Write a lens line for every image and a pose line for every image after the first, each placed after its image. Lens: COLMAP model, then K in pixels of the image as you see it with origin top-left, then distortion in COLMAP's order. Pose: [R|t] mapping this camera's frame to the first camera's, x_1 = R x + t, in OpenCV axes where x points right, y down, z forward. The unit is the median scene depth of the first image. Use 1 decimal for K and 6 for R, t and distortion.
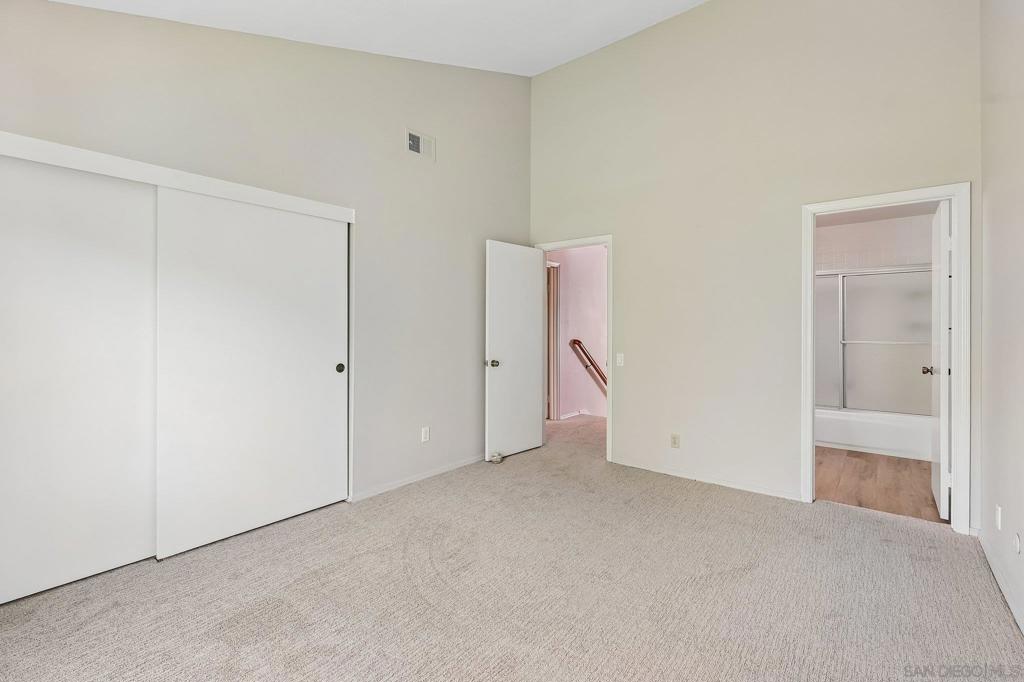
lens RADIAL K [[447.6, 0, 509.0], [0, 447.6, 329.1], [0, 0, 1]] dist [0.000876, 0.000288]
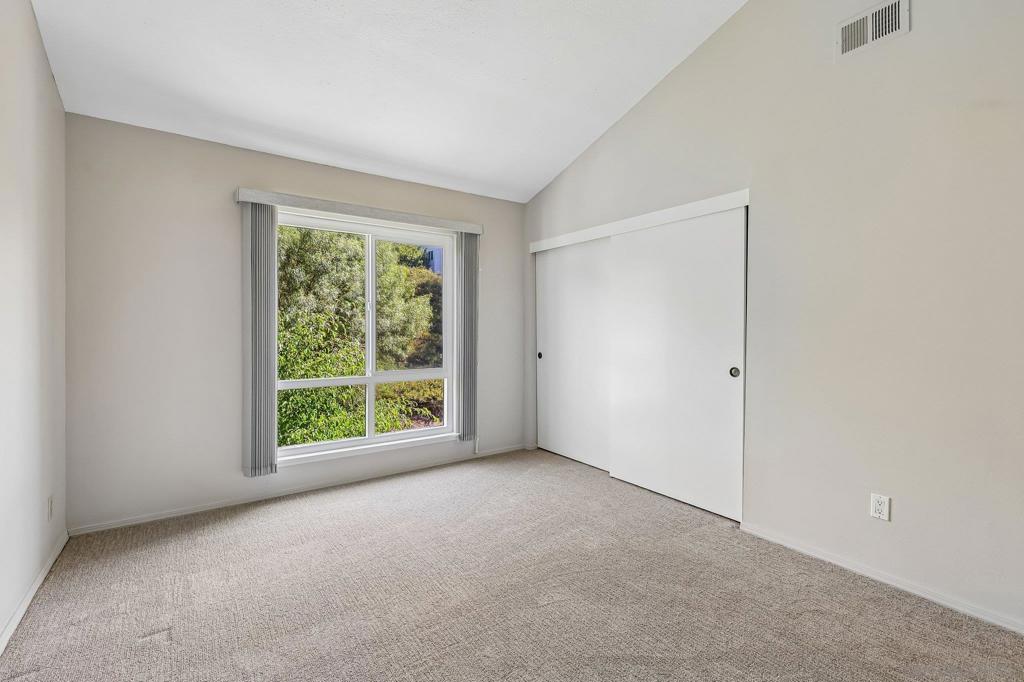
lens RADIAL K [[447.6, 0, 509.0], [0, 447.6, 329.1], [0, 0, 1]] dist [0.000876, 0.000288]
pose [[-0.276368, -0.000209, -0.961052, 0.610961], [-0.003628, 0.999993, 0.000825, 0.001856], [0.961045, 0.003715, -0.276367, 0.812146]]
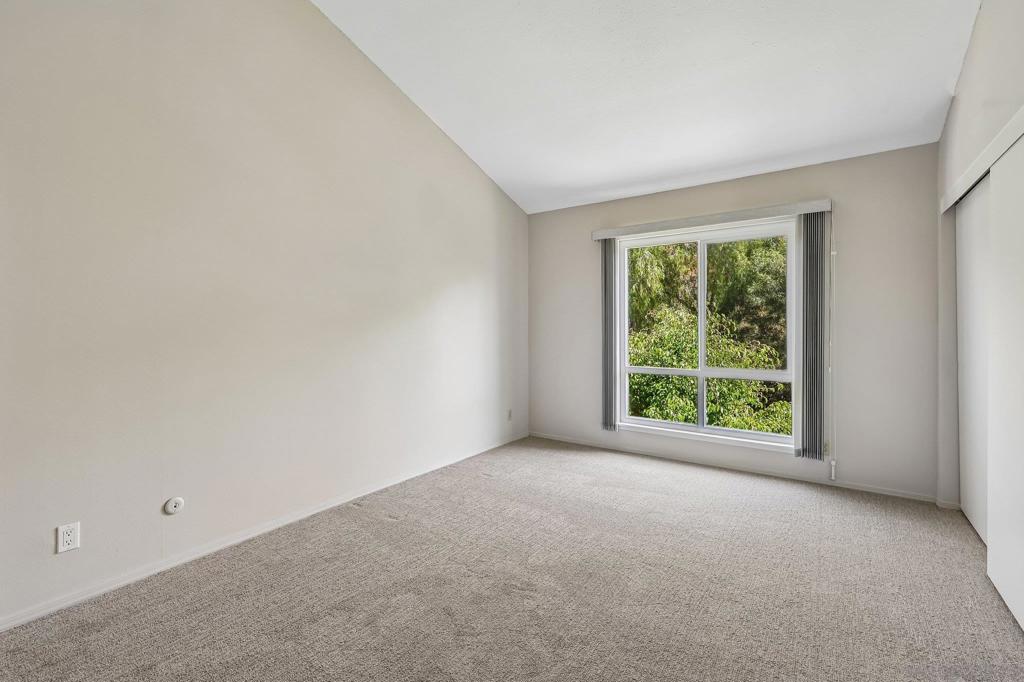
lens RADIAL K [[447.6, 0, 509.0], [0, 447.6, 329.1], [0, 0, 1]] dist [0.000876, 0.000288]
pose [[-0.998496, 0.000766, -0.054816, 0.210757], [0.000378, 0.999975, 0.007097, -0.000025], [0.054820, 0.007065, -0.998471, 1.370741]]
